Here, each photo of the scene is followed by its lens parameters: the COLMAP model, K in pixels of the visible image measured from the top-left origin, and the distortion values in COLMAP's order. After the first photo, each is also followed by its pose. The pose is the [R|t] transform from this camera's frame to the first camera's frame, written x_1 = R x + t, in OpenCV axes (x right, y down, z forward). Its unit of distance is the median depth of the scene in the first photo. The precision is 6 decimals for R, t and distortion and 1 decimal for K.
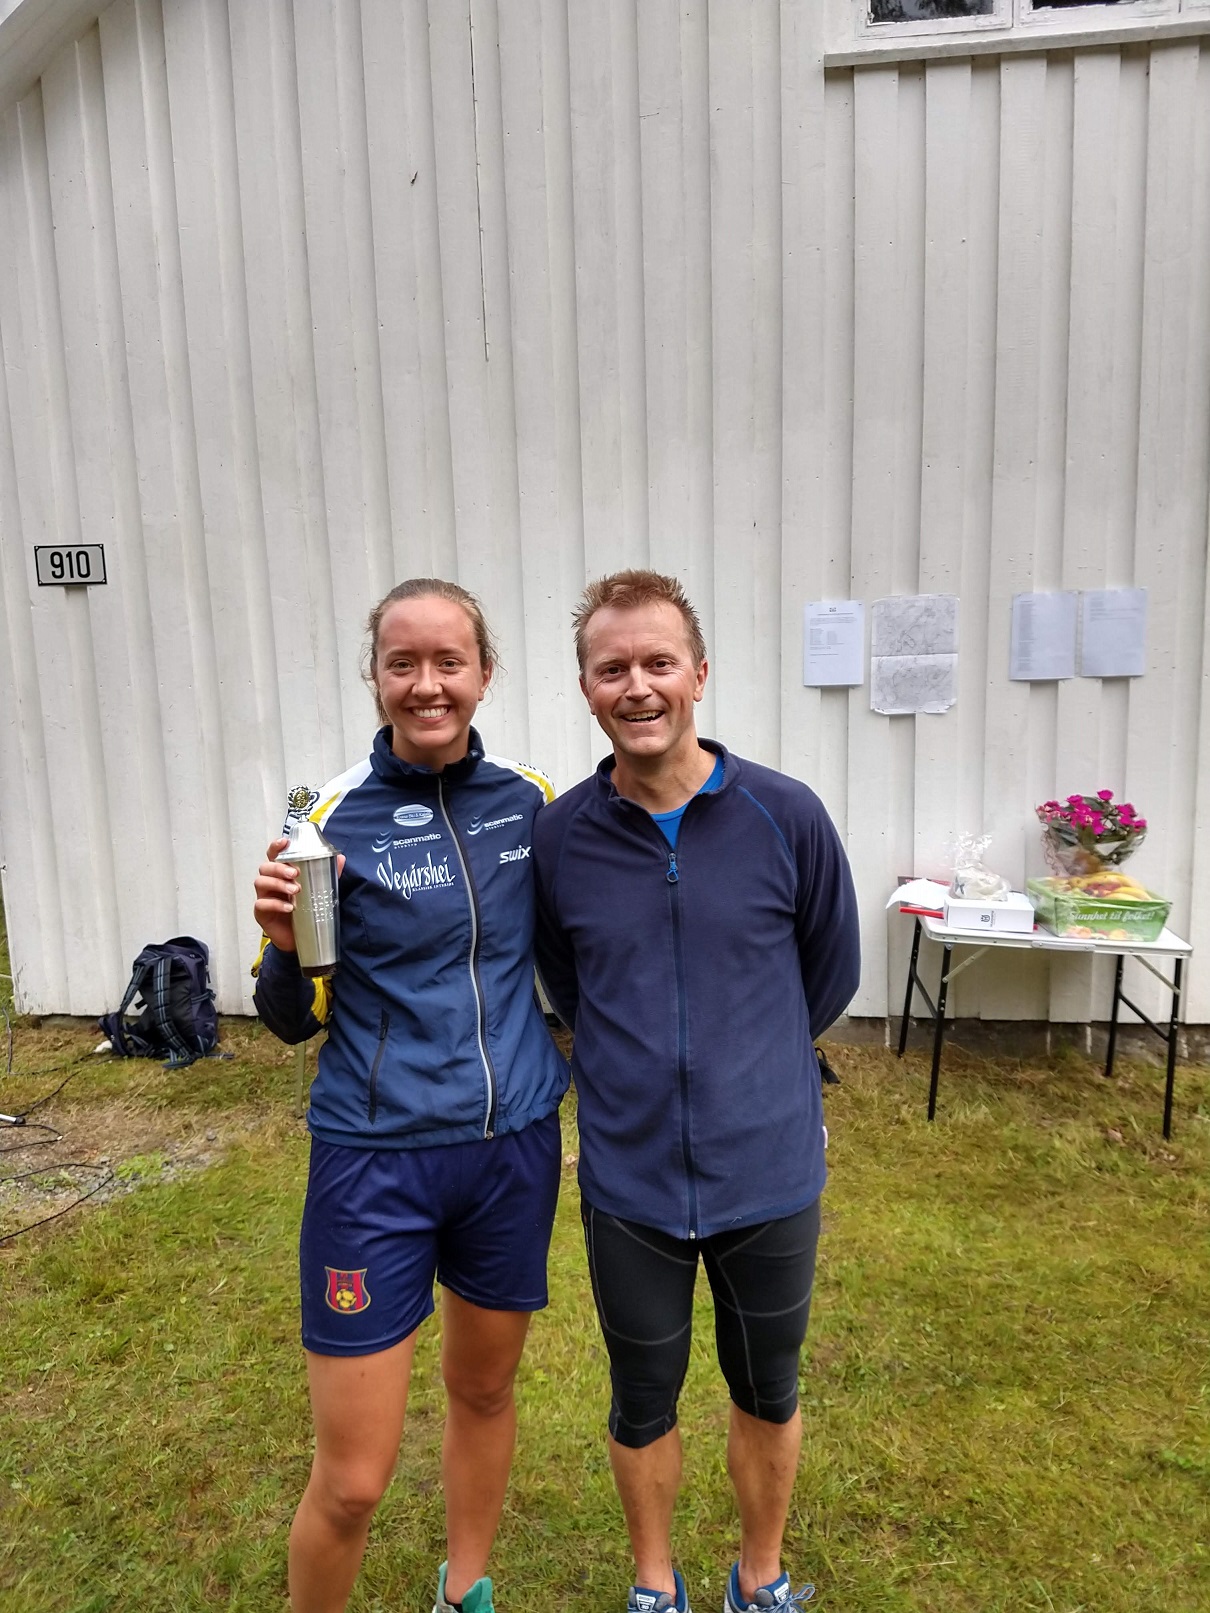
lens RADIAL K [[1273.7, 0, 622.9], [0, 1273.7, 801.6], [0, 0, 1]] dist [0.186118, -0.318599]
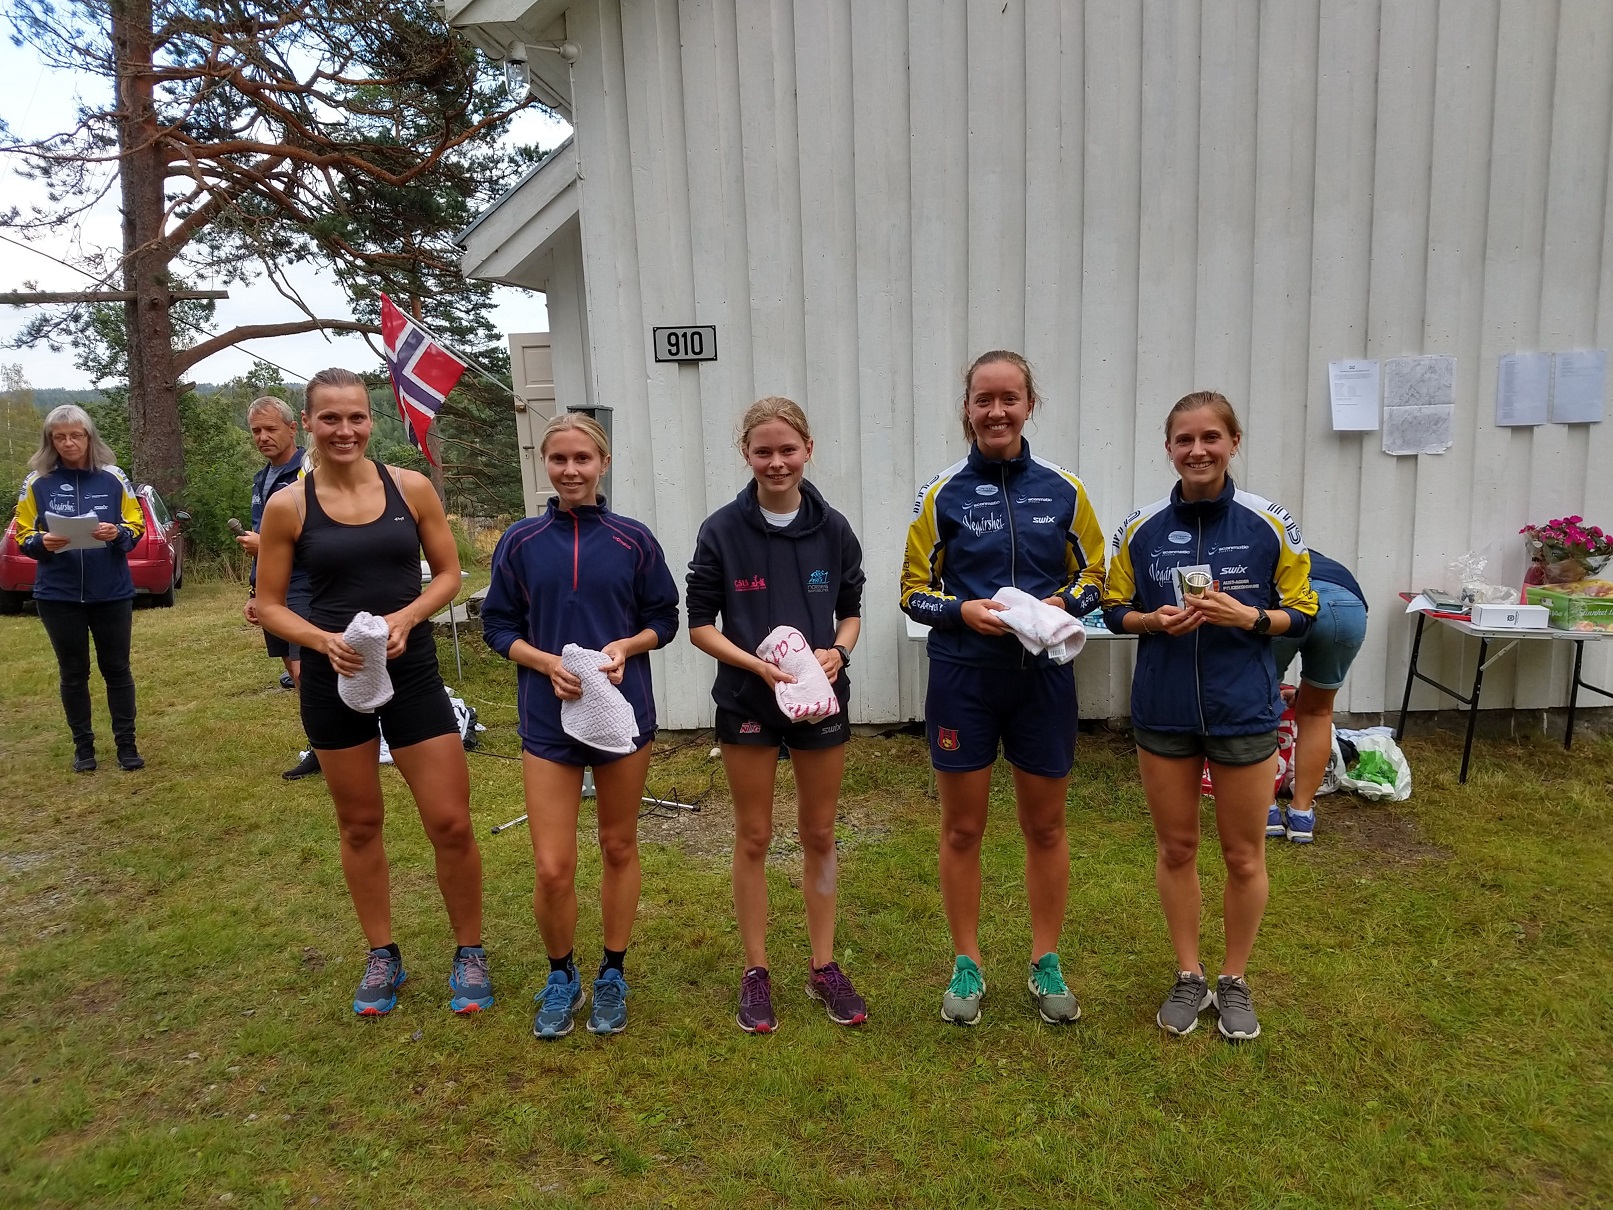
lens RADIAL K [[1222.7, 0, 808.1], [0, 1222.7, 615.7], [0, 0, 1]] dist [0.105327, -0.180218]
pose [[0.997412, -0.023828, 0.067836, -0.414725], [0.022535, 0.999551, 0.019765, 0.044833], [-0.068277, -0.018185, 0.997501, -0.114555]]
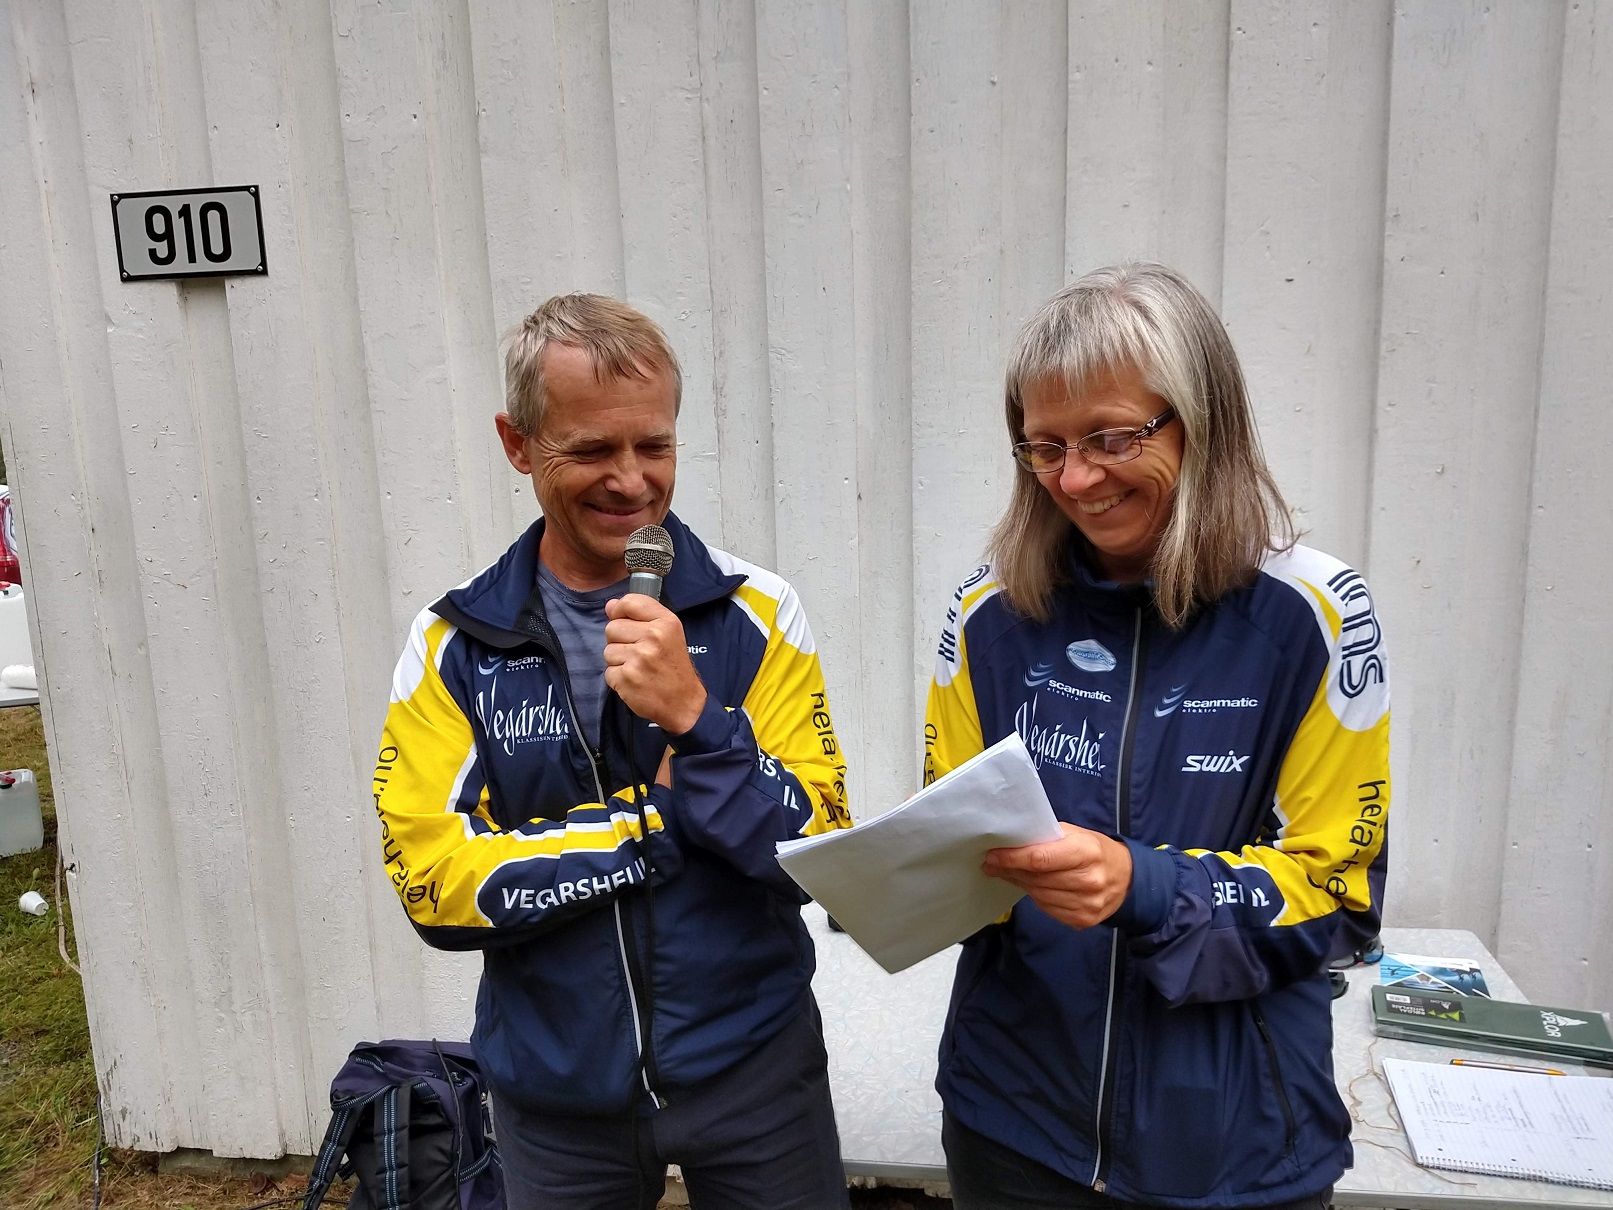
lens RADIAL K [[1273.7, 0, 806.5], [0, 1273.7, 605.0], [0, 0, 1]] dist [0.186118, -0.318599]
pose [[0.999925, -0.003663, -0.011702, -0.212621], [0.003867, 0.999841, 0.017418, -0.061717], [0.011637, -0.017462, 0.999780, 0.571234]]
